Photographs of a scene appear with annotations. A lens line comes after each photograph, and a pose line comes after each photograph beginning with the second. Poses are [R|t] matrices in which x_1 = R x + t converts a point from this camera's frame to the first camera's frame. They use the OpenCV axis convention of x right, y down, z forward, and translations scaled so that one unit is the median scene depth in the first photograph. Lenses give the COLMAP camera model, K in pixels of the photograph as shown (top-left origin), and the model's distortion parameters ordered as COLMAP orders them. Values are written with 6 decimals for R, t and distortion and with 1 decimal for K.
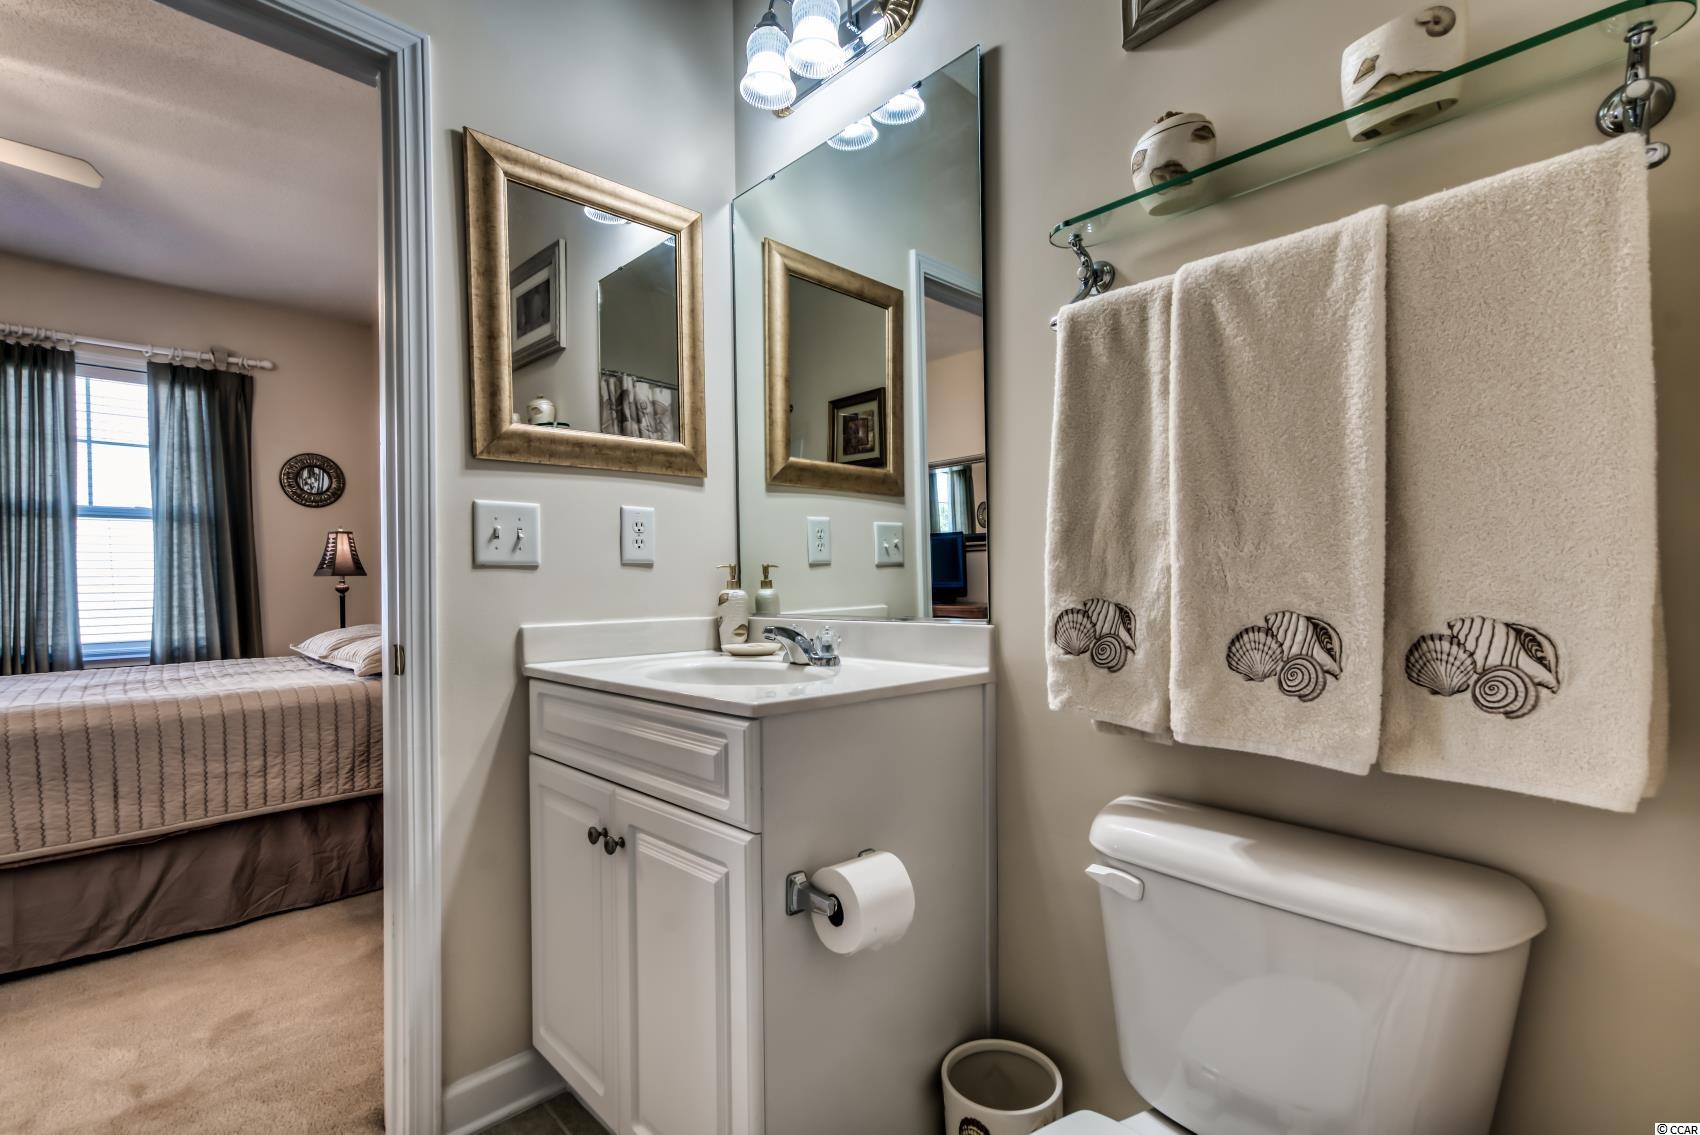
lens RADIAL K [[751.1, 0, 875.2], [0, 751.1, 586.9], [0, 0, 1]] dist [-0.016787, 0.004983]
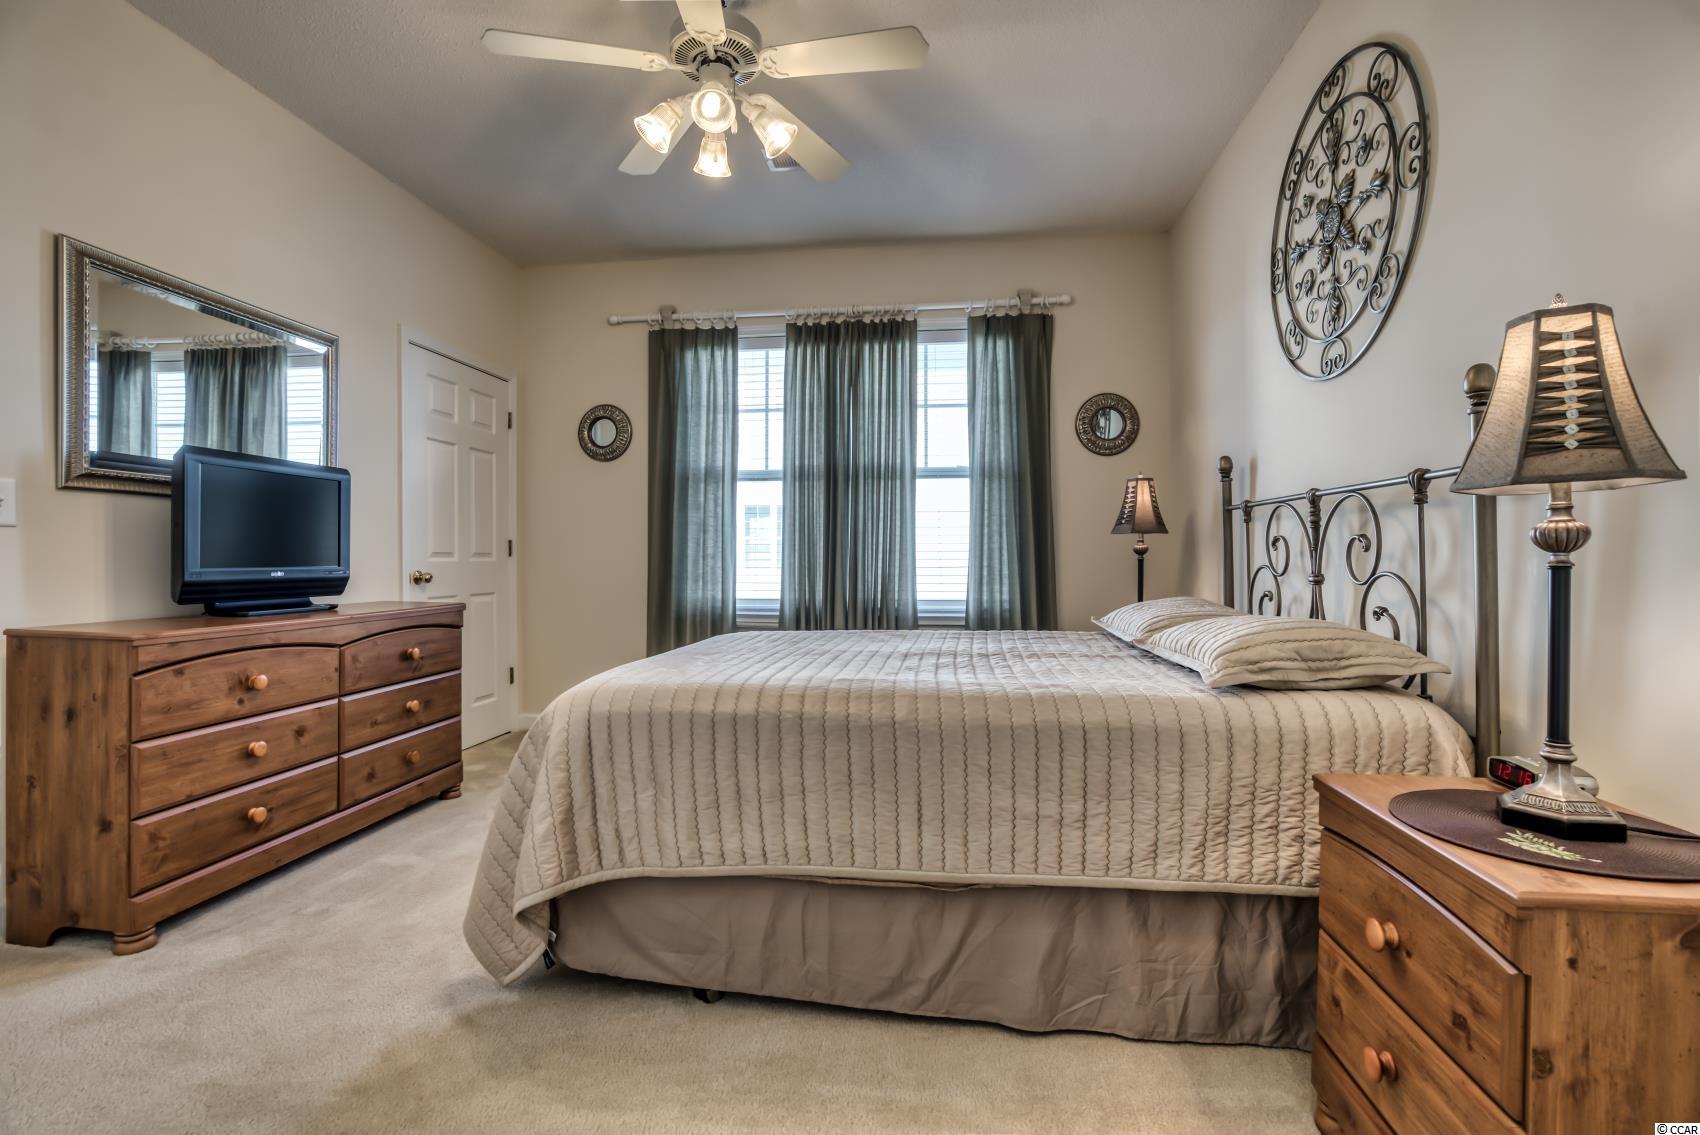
lens RADIAL K [[781.2, 0, 854.8], [0, 781.2, 560.2], [0, 0, 1]] dist [-0.002590, 0.000776]
pose [[0.605006, 0.017942, -0.796019, -0.263841], [-0.015311, 0.999823, 0.010898, 0.010940], [0.796074, 0.005594, 0.605174, 0.279823]]
